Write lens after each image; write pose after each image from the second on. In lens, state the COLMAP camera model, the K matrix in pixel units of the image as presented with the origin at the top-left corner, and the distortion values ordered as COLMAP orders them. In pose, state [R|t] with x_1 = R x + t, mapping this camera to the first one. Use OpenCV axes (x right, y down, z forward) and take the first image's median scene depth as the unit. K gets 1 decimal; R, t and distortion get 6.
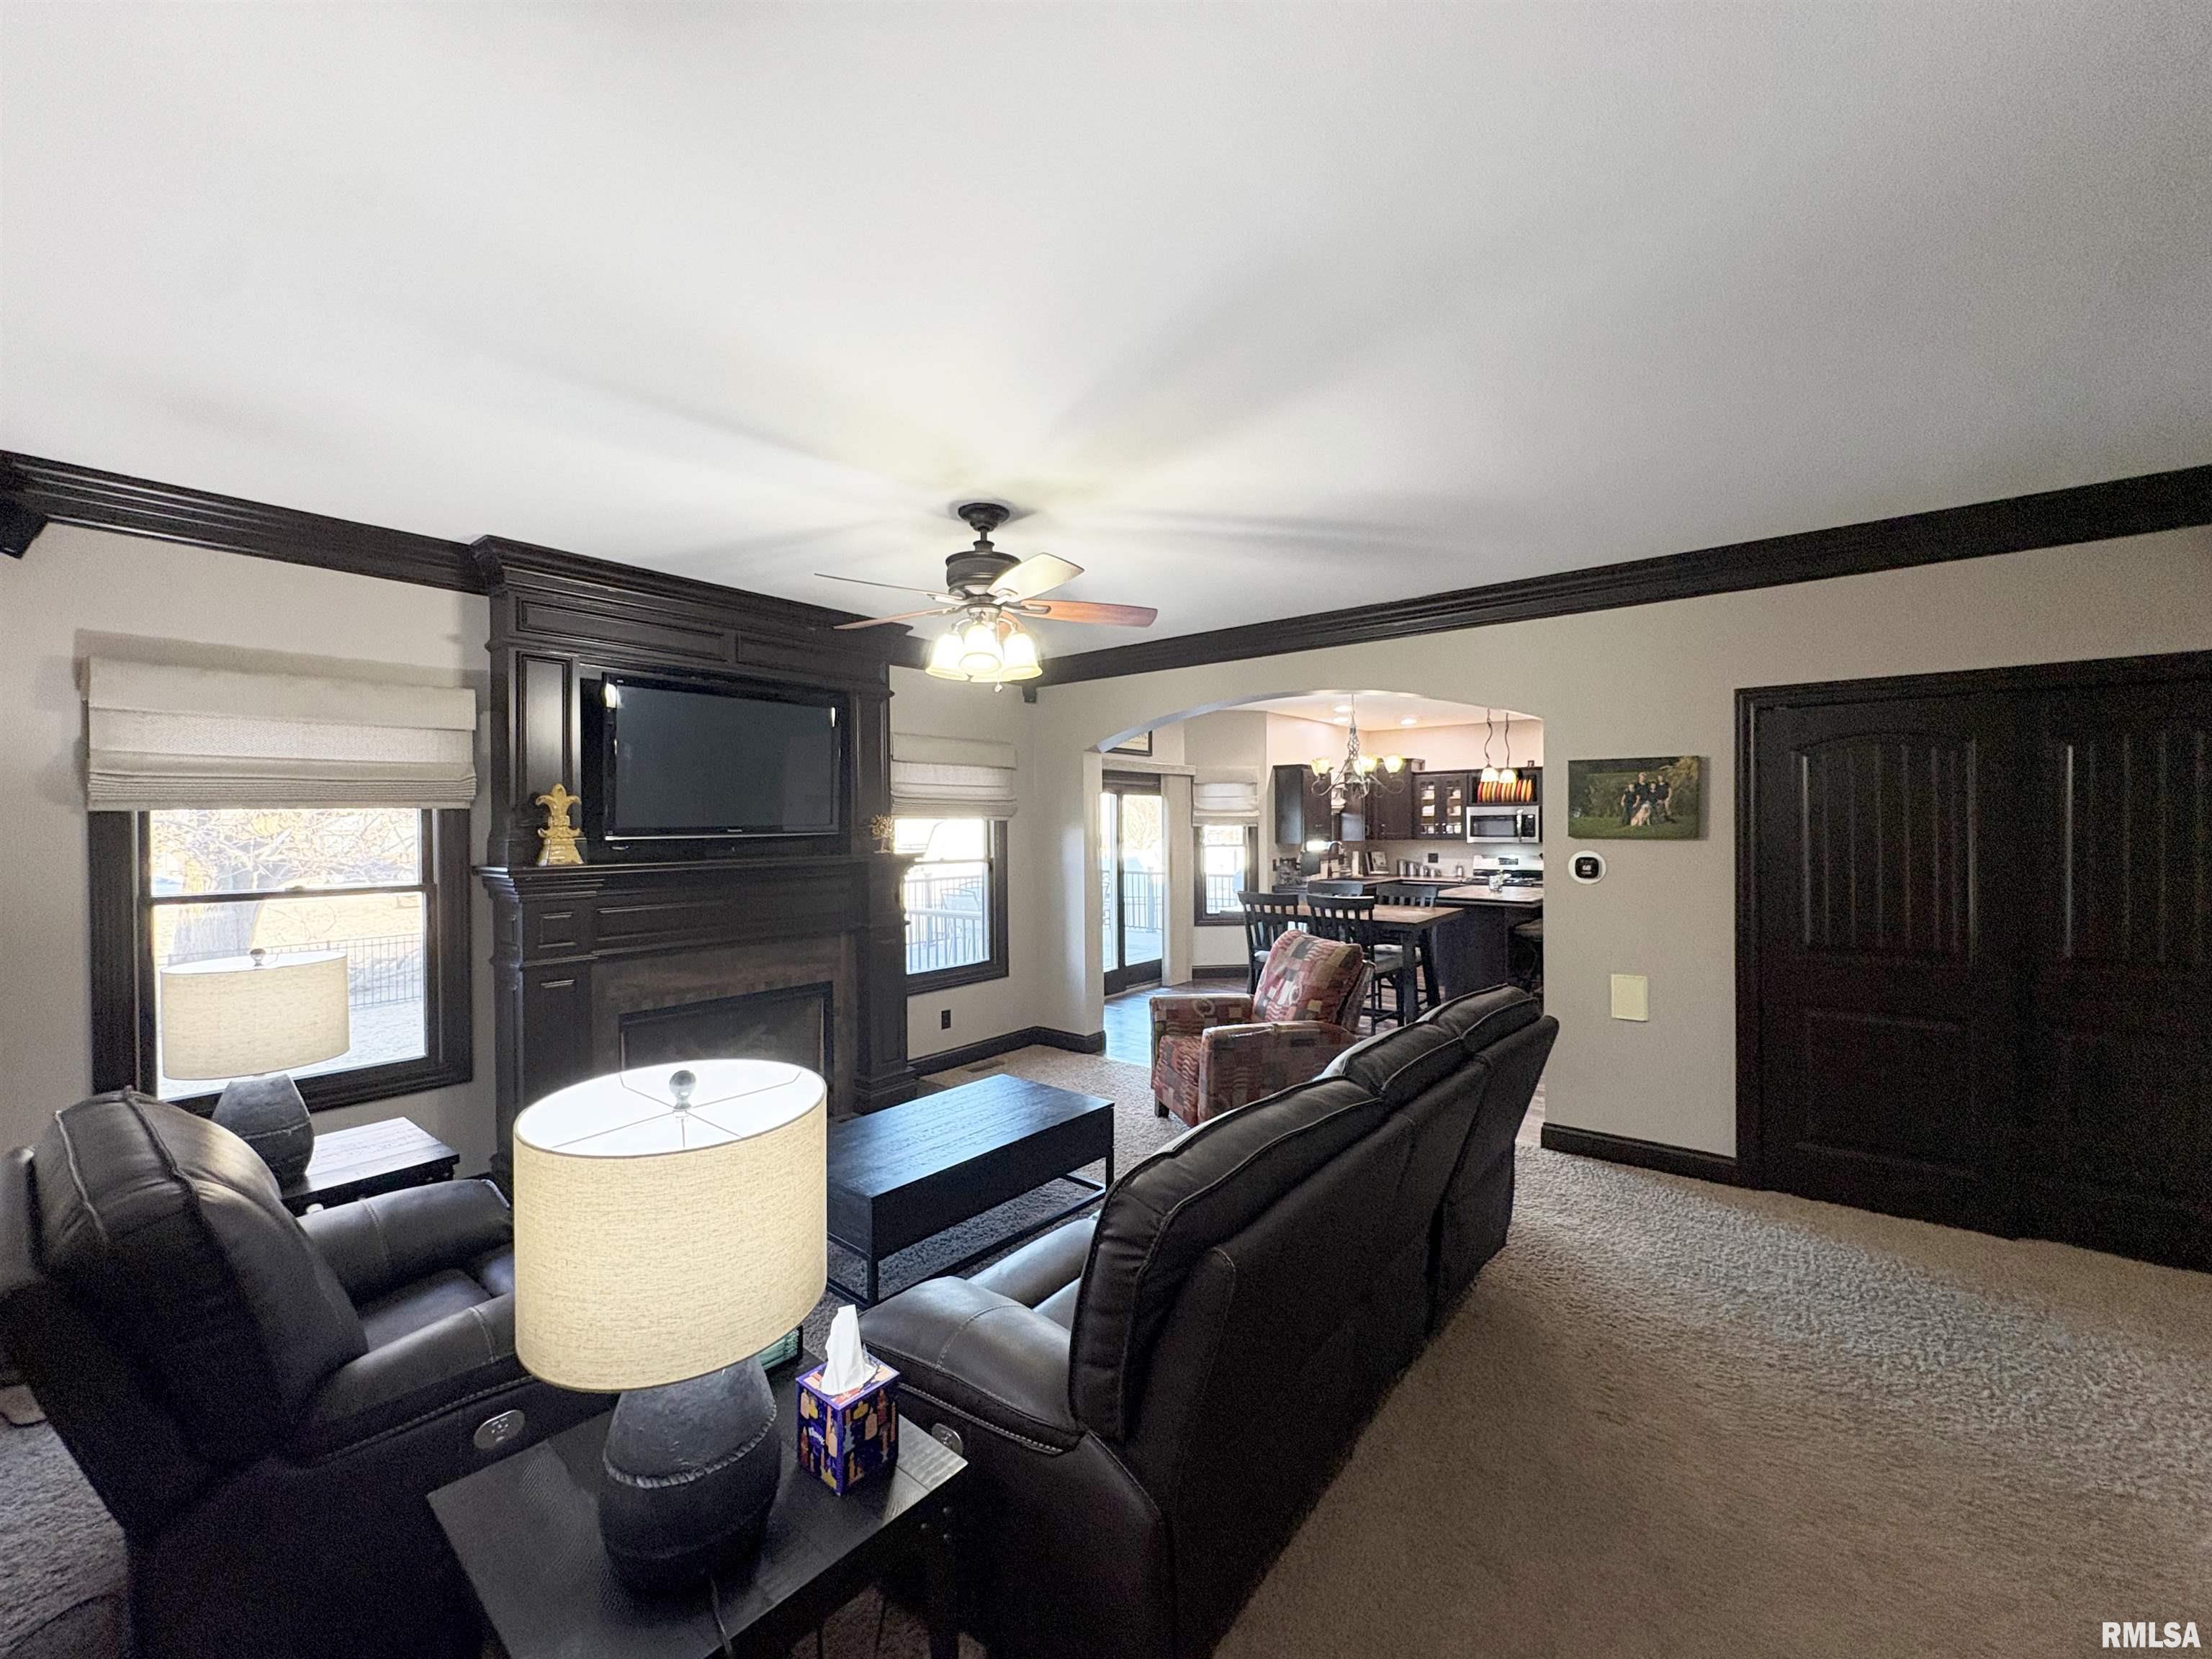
lens RADIAL K [[881.3, 0, 1106.0], [0, 881.3, 829.5], [0, 0, 1]] dist [0.000247, 0.000085]
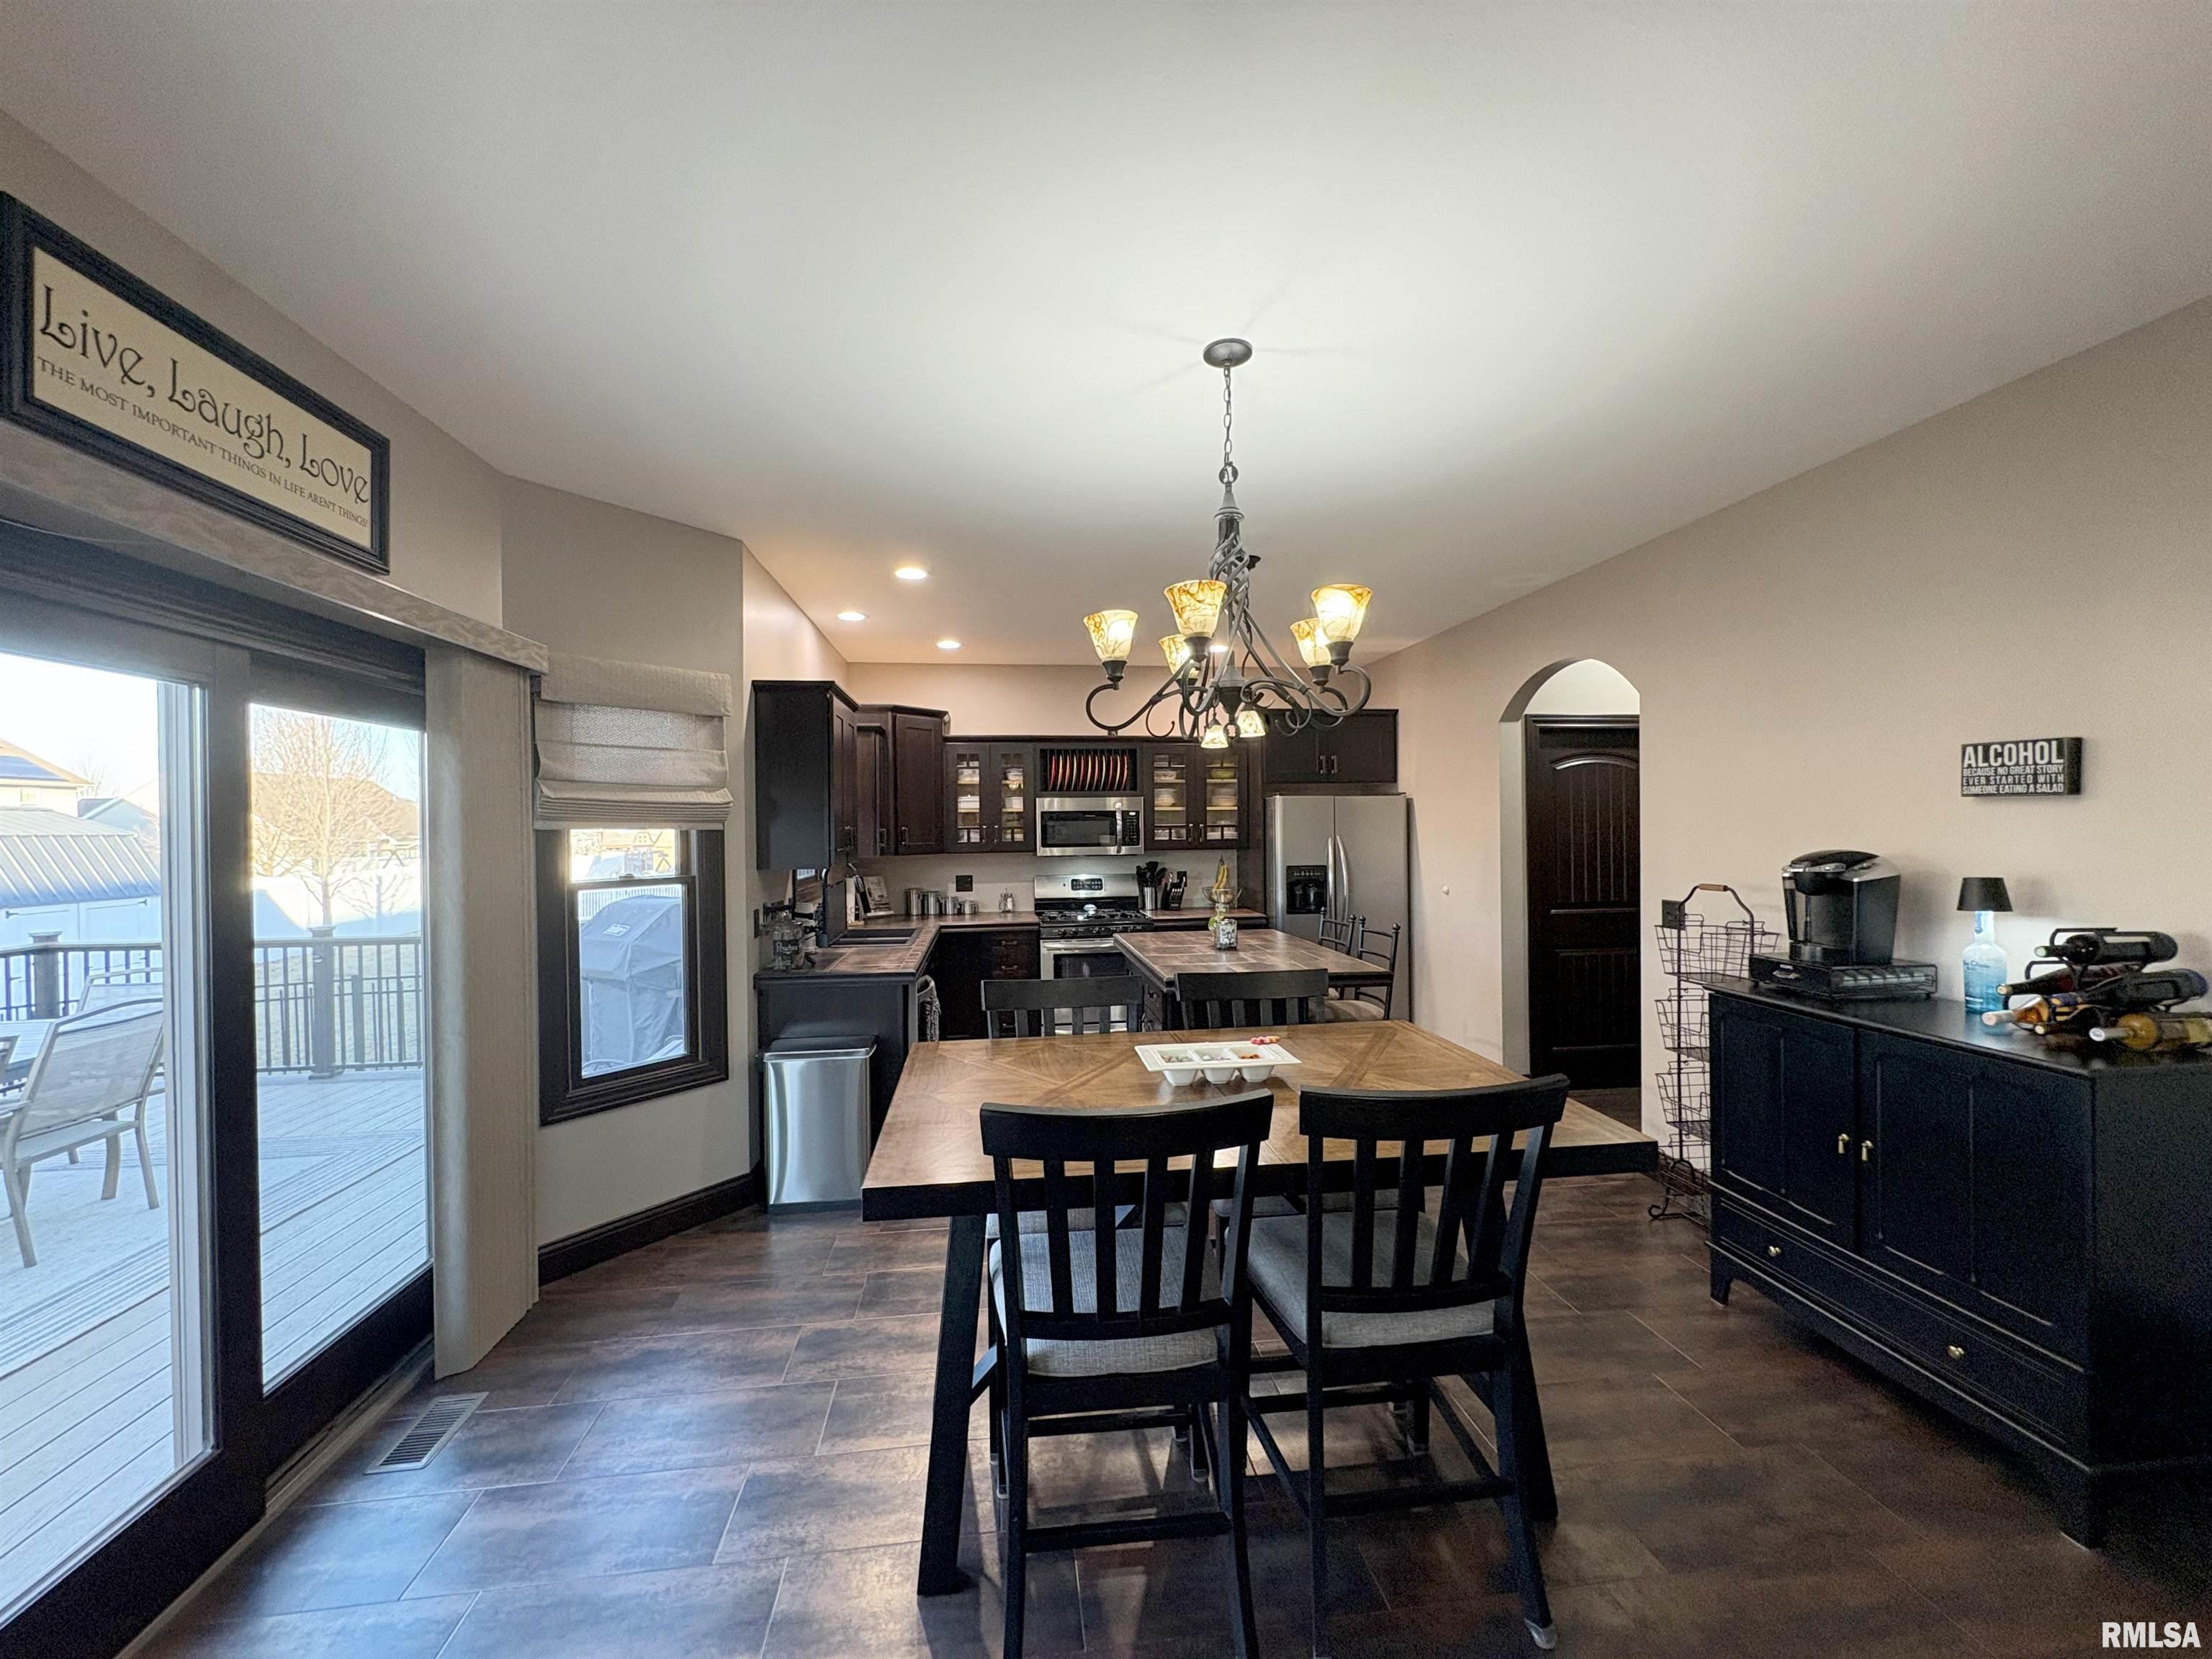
lens RADIAL K [[881.3, 0, 1106.0], [0, 881.3, 829.5], [0, 0, 1]] dist [0.000247, 0.000085]
pose [[0.696378, -0.001957, 0.717673, 0.009419], [0.011999, 0.999888, -0.008916, 0.002471], [-0.717575, 0.014820, 0.696324, 0.610410]]
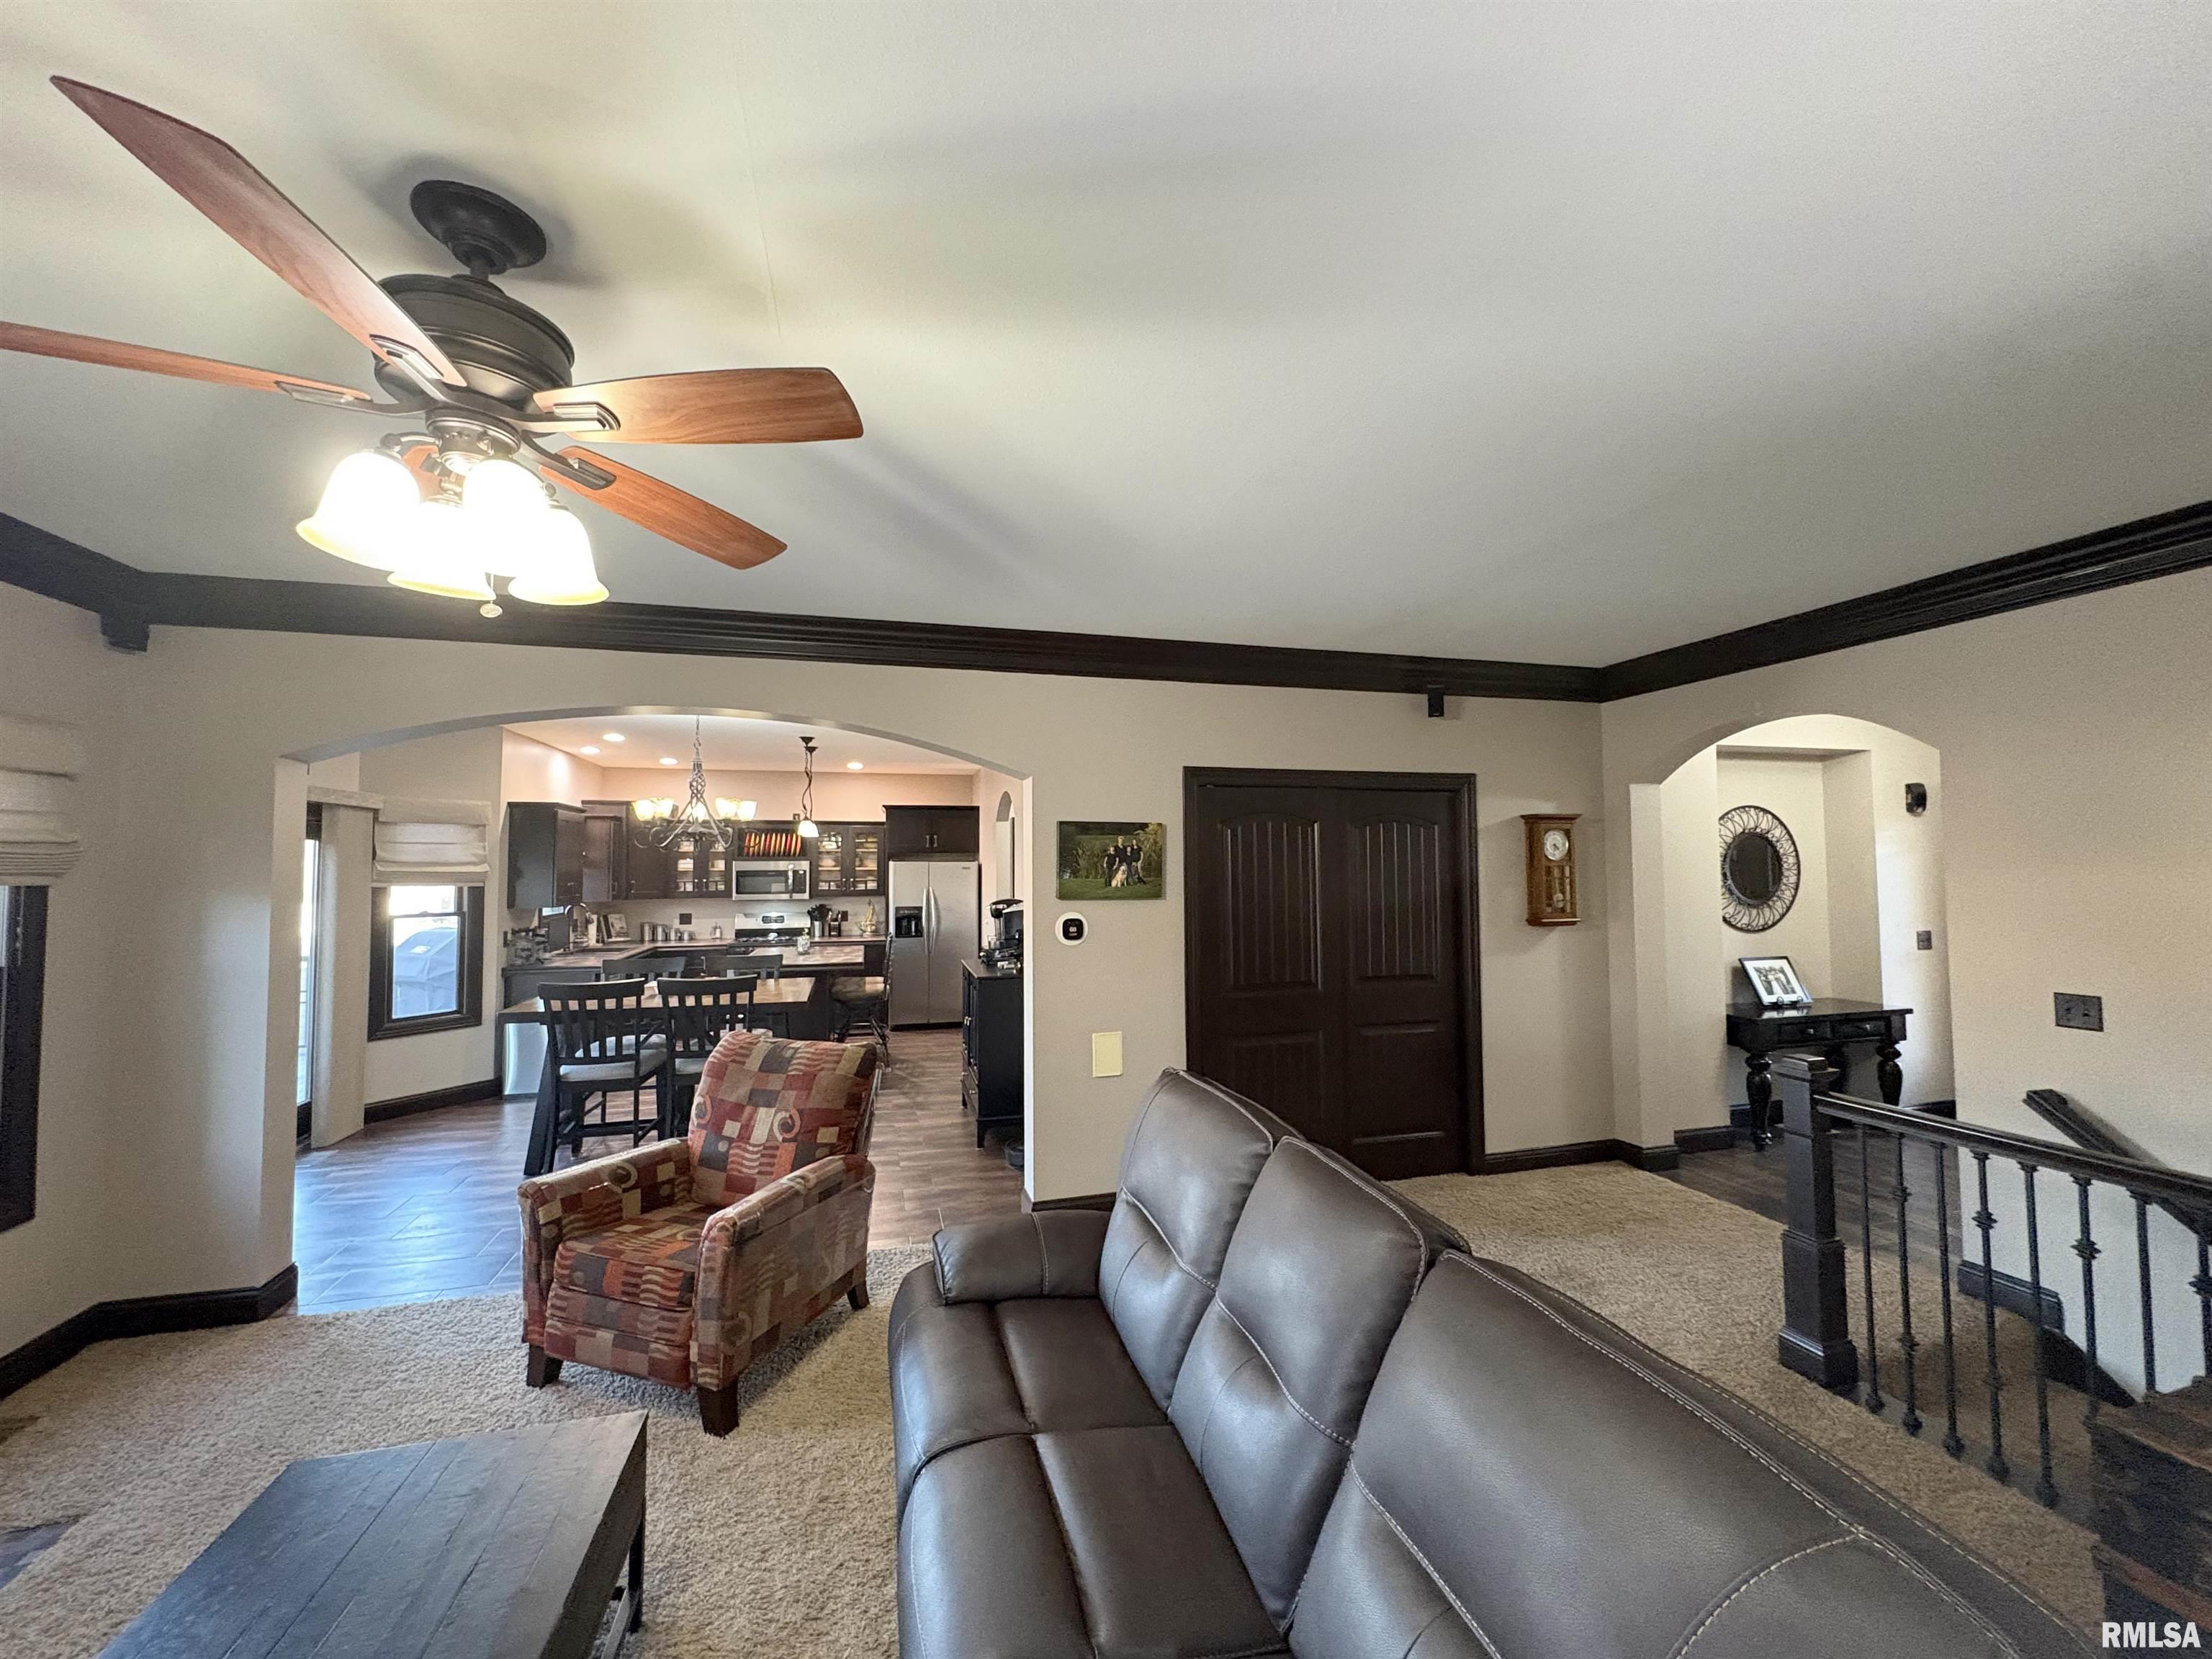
lens RADIAL K [[881.3, 0, 1106.0], [0, 881.3, 829.5], [0, 0, 1]] dist [0.000247, 0.000085]
pose [[0.588539, 0.040806, 0.807439, -0.110328], [0.006392, 0.998459, -0.055118, -0.006473], [-0.808444, 0.037600, 0.587371, 0.174220]]
